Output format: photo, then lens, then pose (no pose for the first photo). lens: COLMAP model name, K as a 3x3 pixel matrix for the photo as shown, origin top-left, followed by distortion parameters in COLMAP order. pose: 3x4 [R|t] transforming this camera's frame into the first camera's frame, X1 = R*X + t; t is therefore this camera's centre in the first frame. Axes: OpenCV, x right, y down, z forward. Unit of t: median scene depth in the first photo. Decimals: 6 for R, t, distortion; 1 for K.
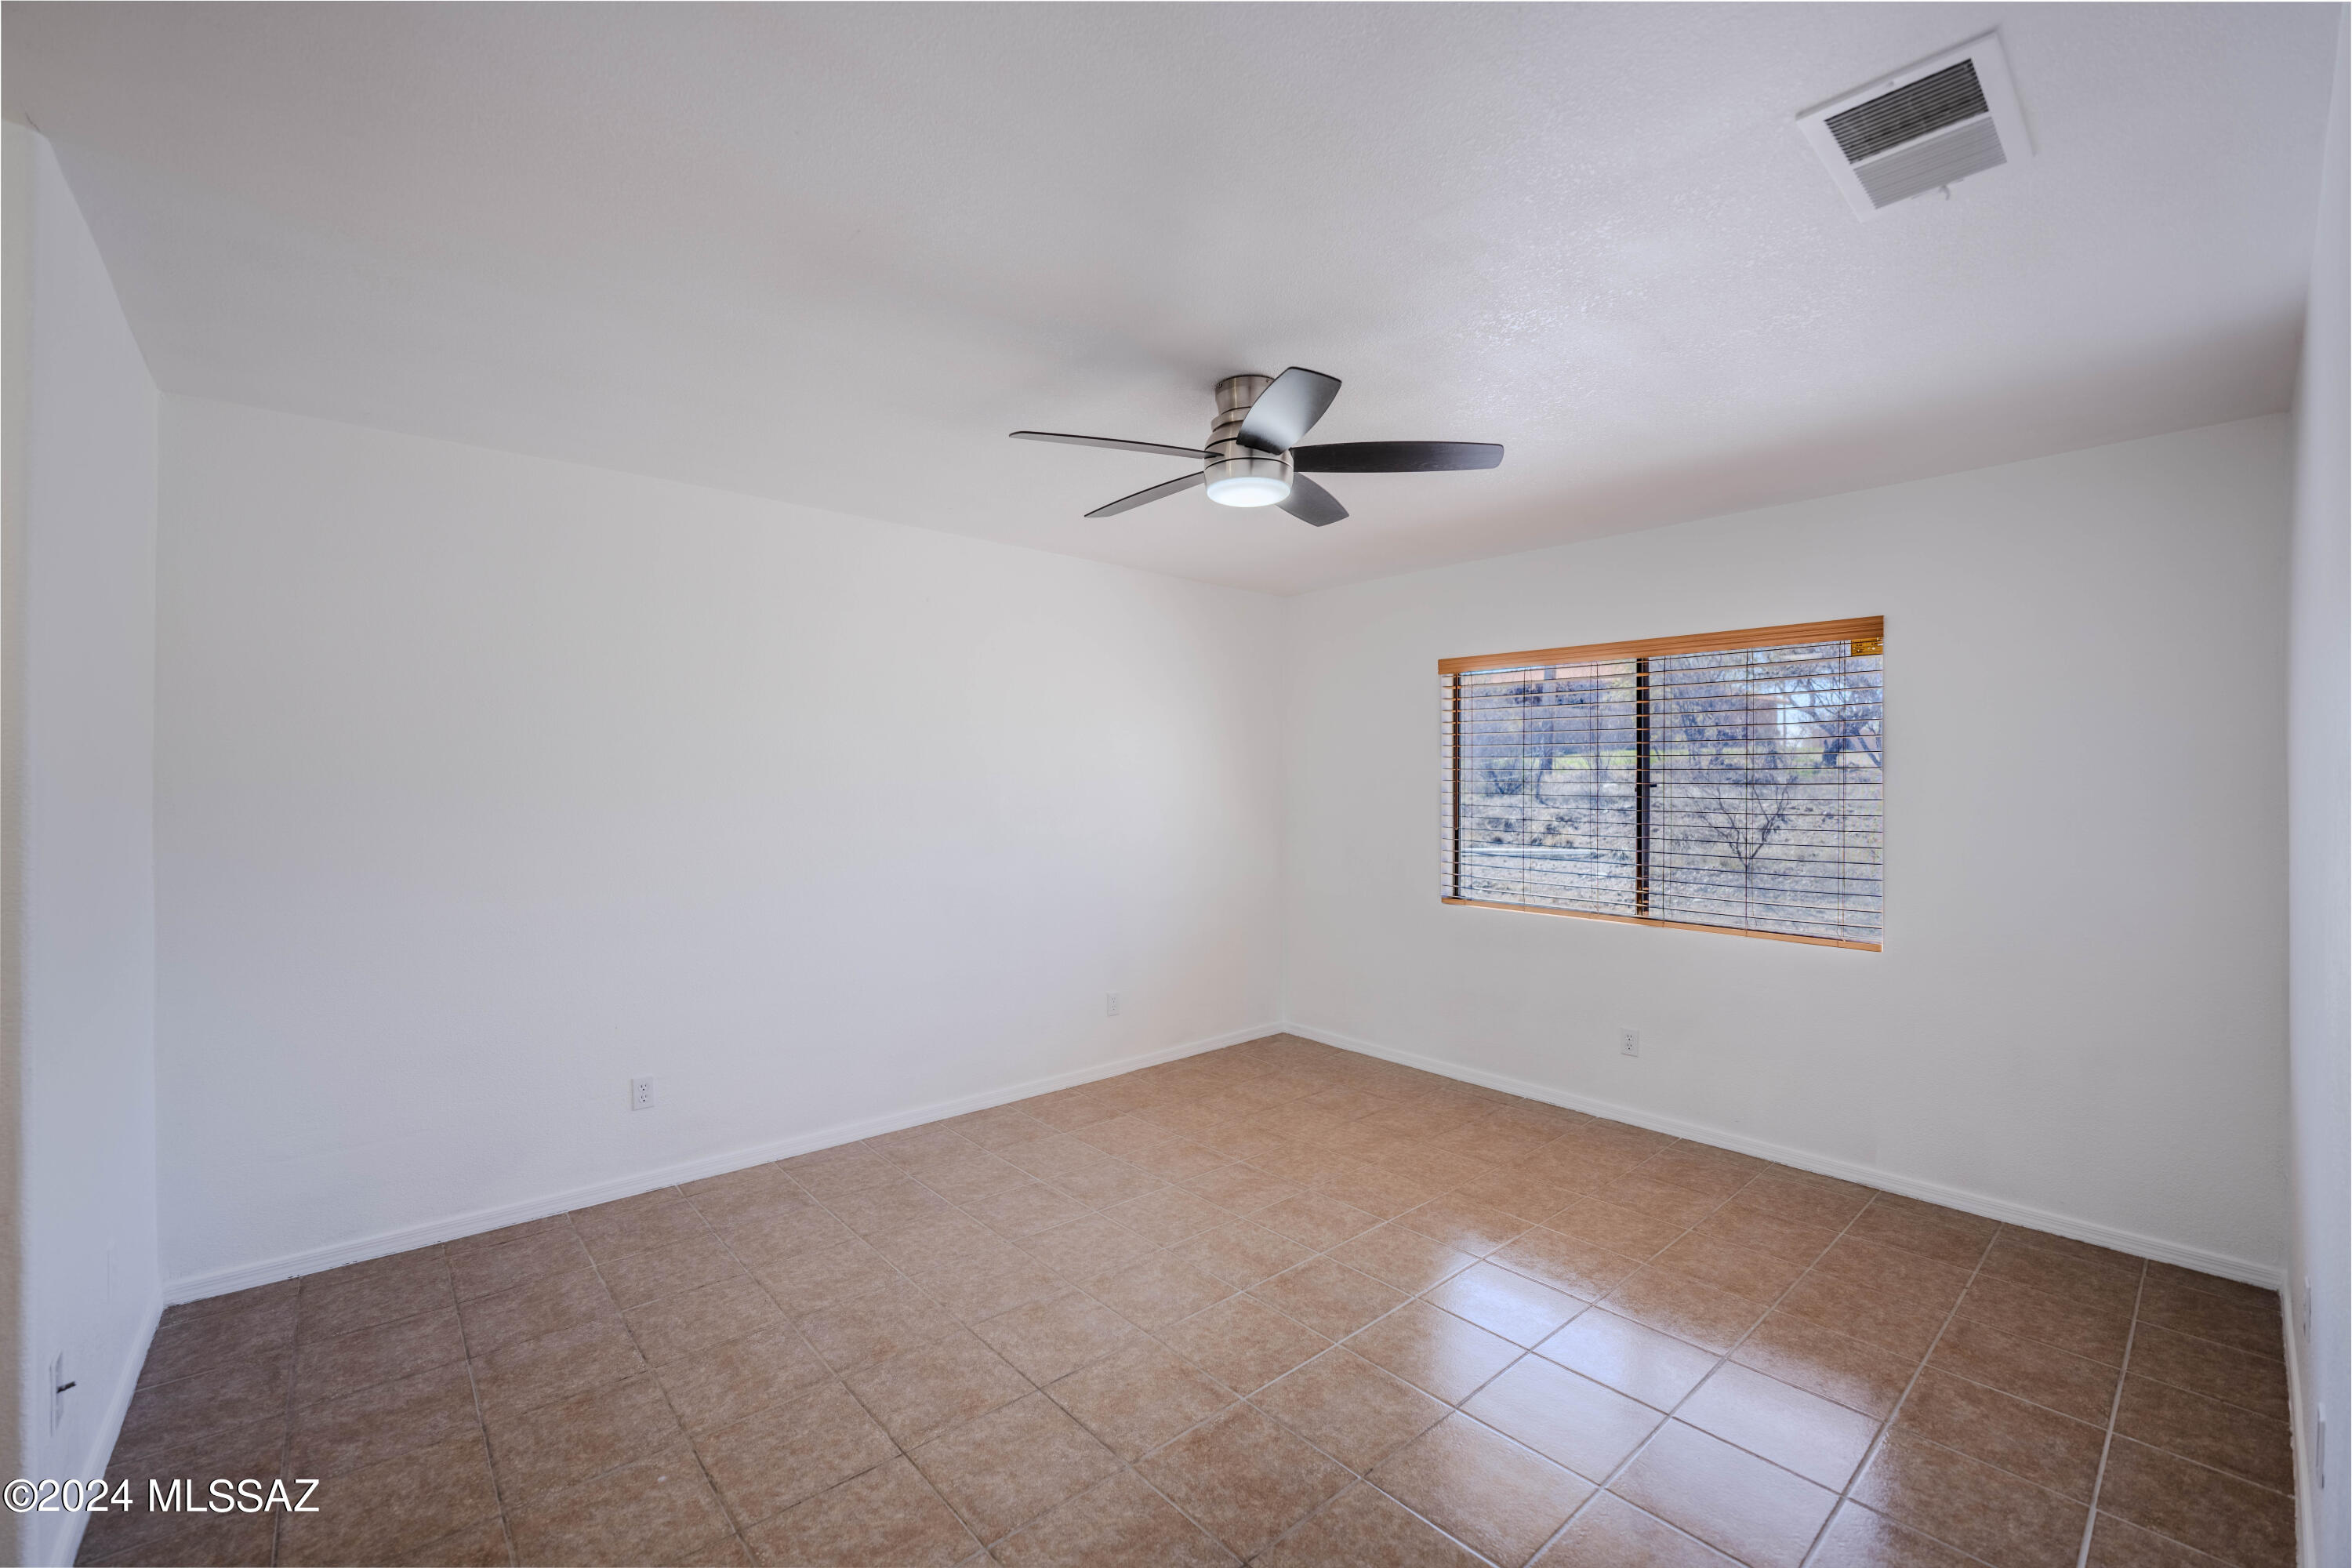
lens RADIAL K [[963.0, 0, 1167.4], [0, 963.0, 784.4], [0, 0, 1]] dist [-0.030217, 0.005897]
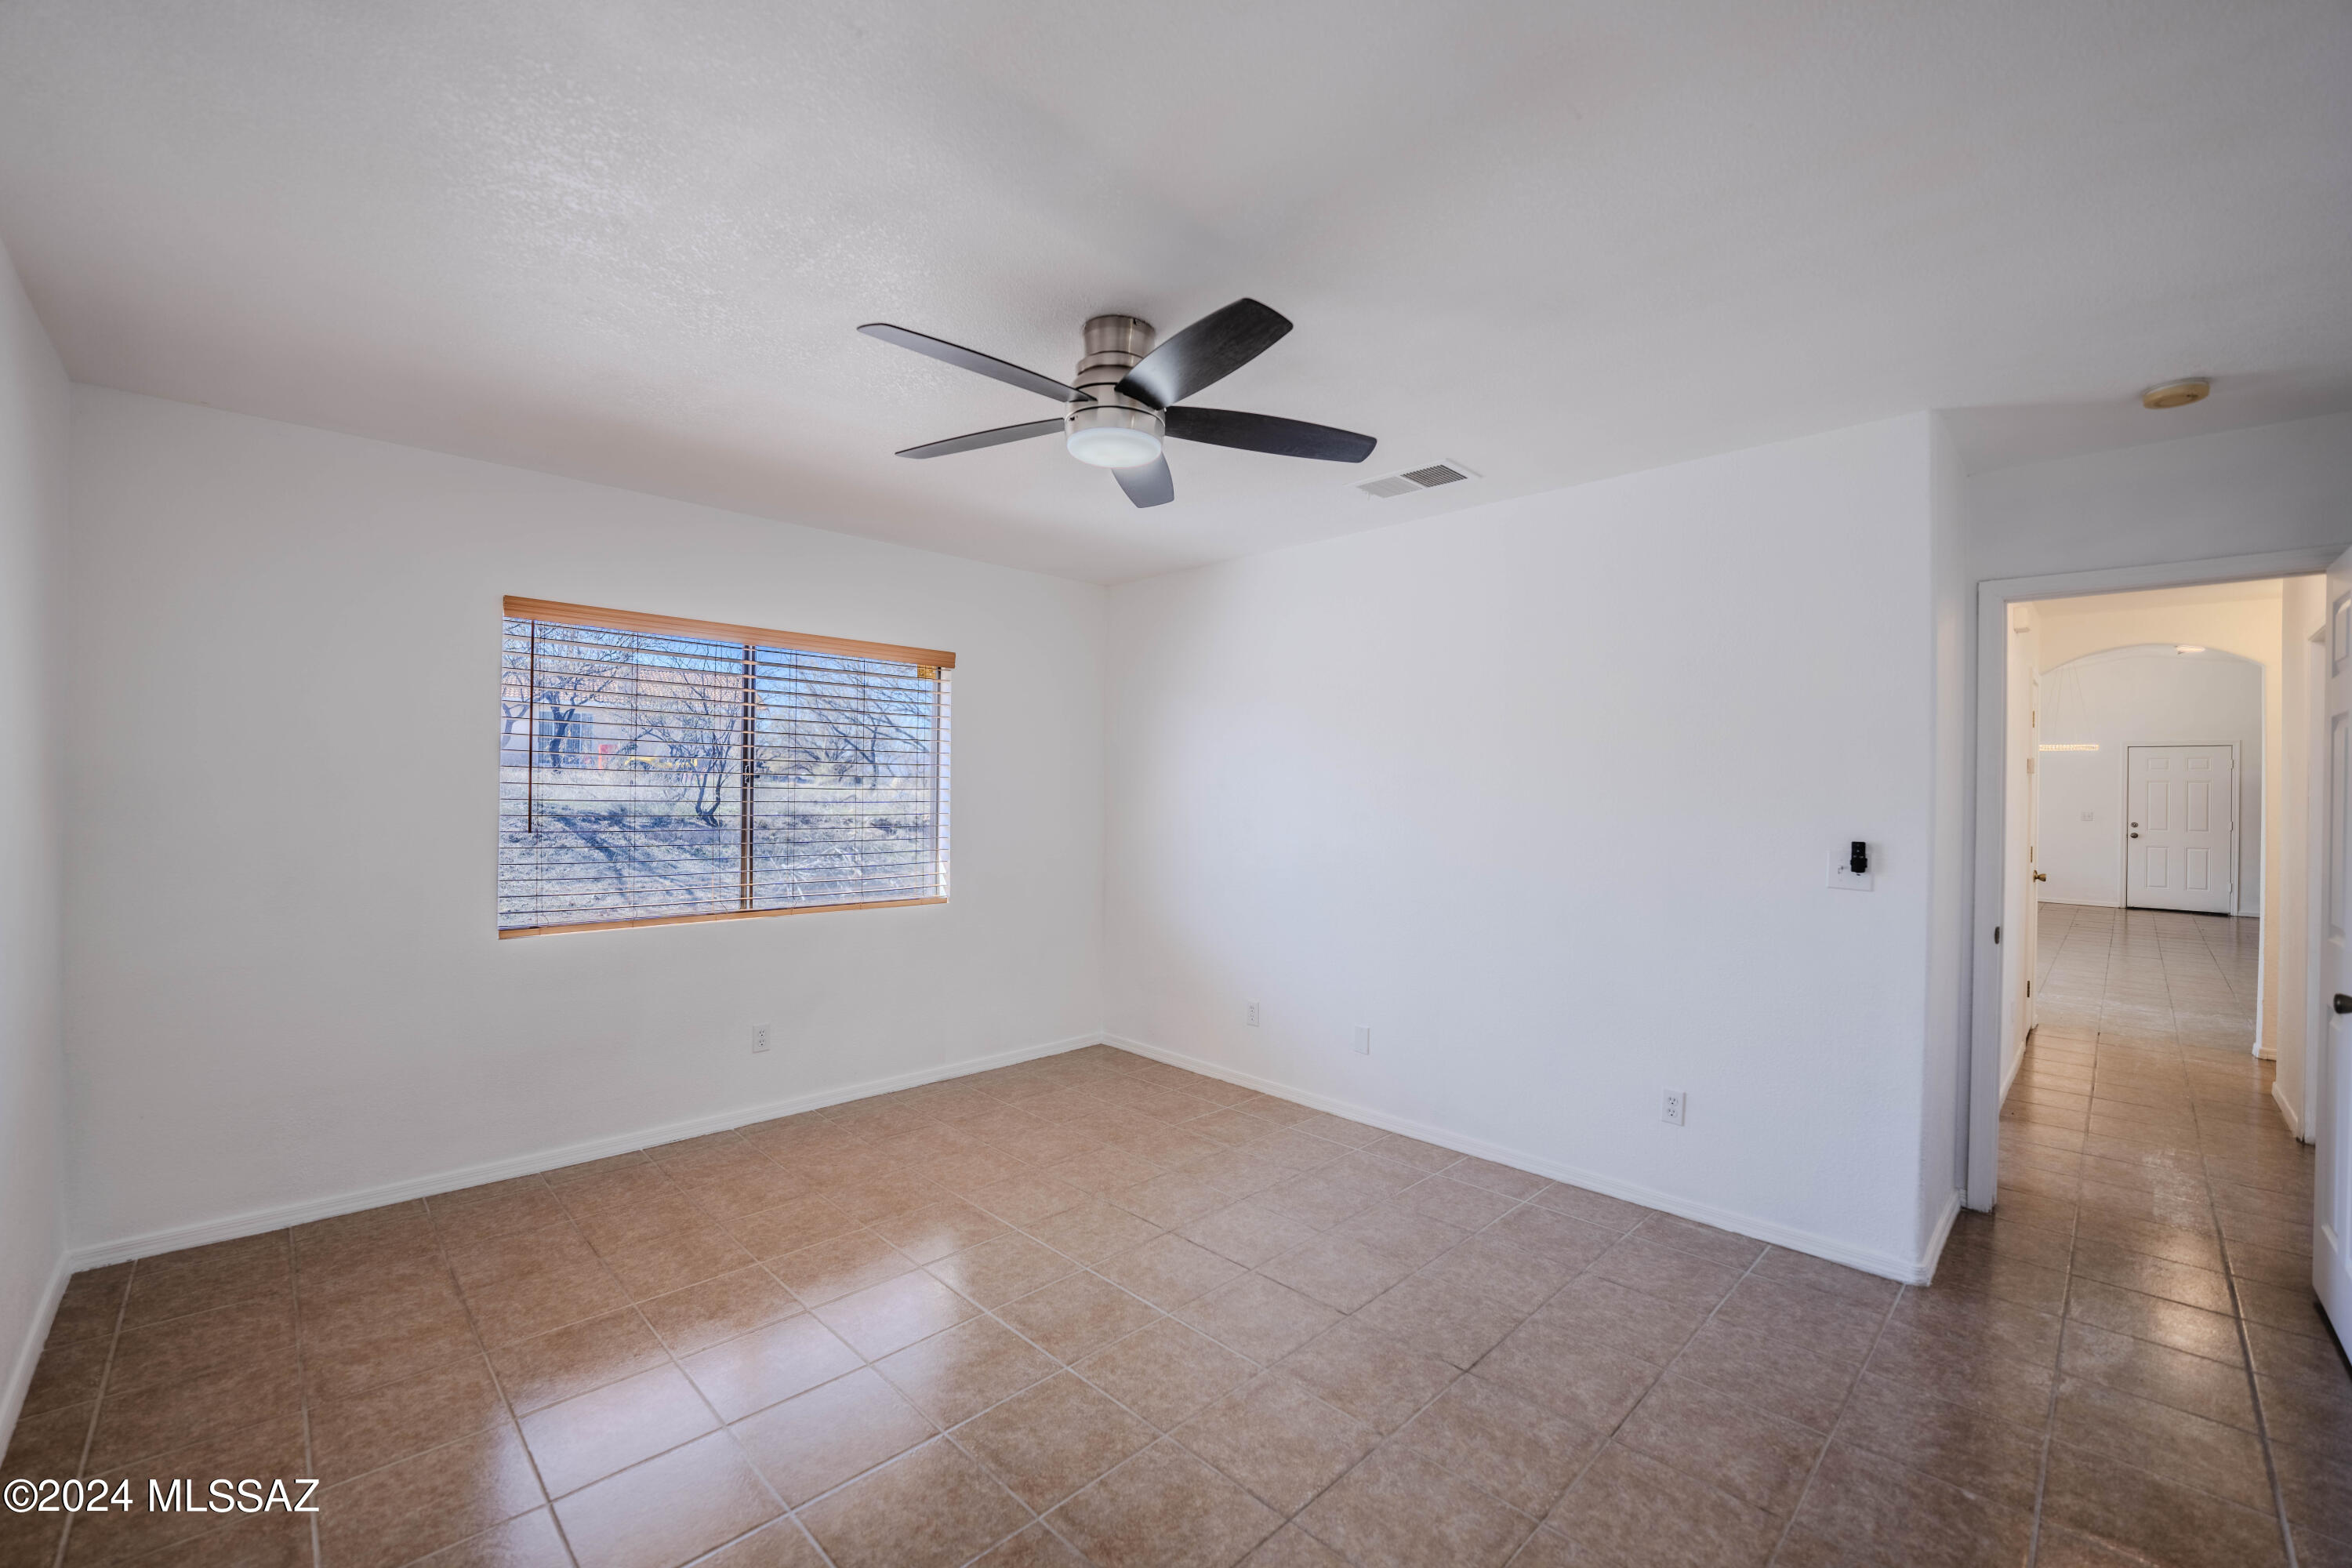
lens RADIAL K [[963.0, 0, 1167.4], [0, 963.0, 784.4], [0, 0, 1]] dist [-0.030217, 0.005897]
pose [[-0.063168, -0.001150, 0.998002, -0.619103], [-0.012863, 0.999917, 0.000338, 0.004607], [-0.997920, -0.012816, -0.063178, 0.769539]]
